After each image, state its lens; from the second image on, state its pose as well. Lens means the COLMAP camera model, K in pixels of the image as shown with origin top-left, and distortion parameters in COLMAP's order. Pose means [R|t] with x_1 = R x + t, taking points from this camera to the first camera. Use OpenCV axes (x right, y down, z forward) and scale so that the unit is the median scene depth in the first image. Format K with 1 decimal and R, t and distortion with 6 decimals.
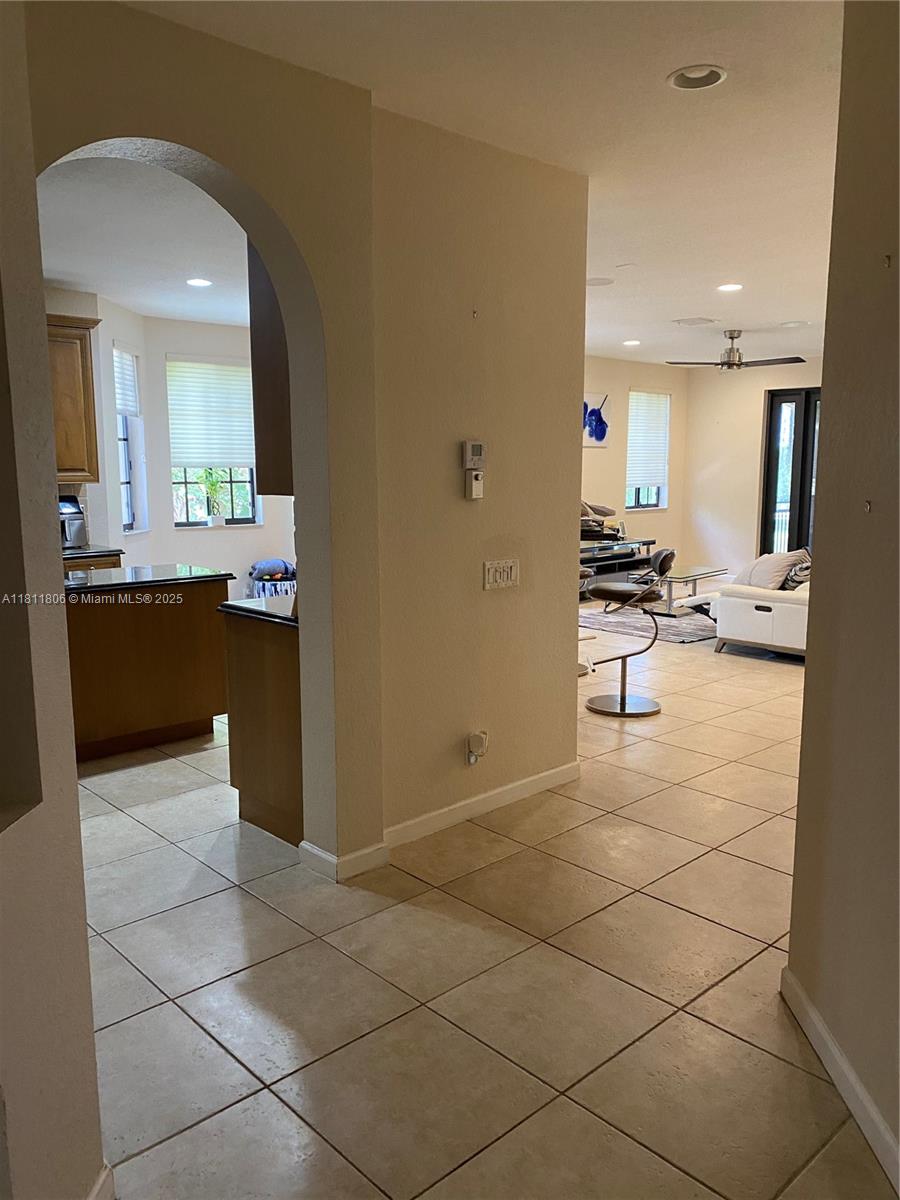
lens RADIAL K [[917.1, 0, 450.9], [0, 917.1, 600.8], [0, 0, 1]] dist [-0.001218, 0.001063]
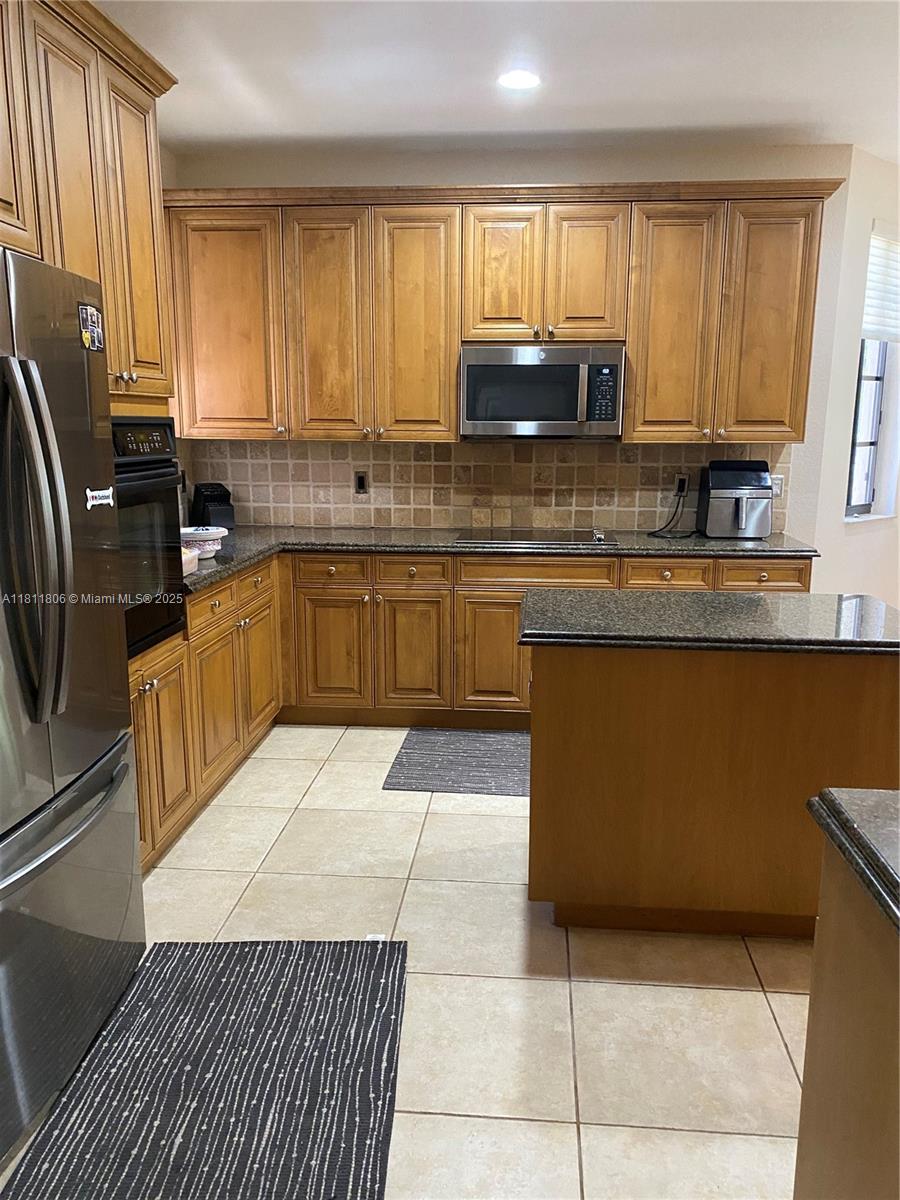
lens RADIAL K [[917.1, 0, 452.2], [0, 917.1, 606.1], [0, 0, 1]] dist [-0.001218, 0.001063]
pose [[0.666376, 0.158404, -0.728596, -0.059791], [-0.119820, 0.987223, 0.105044, -0.054550], [0.735926, 0.017302, 0.676841, 0.390211]]
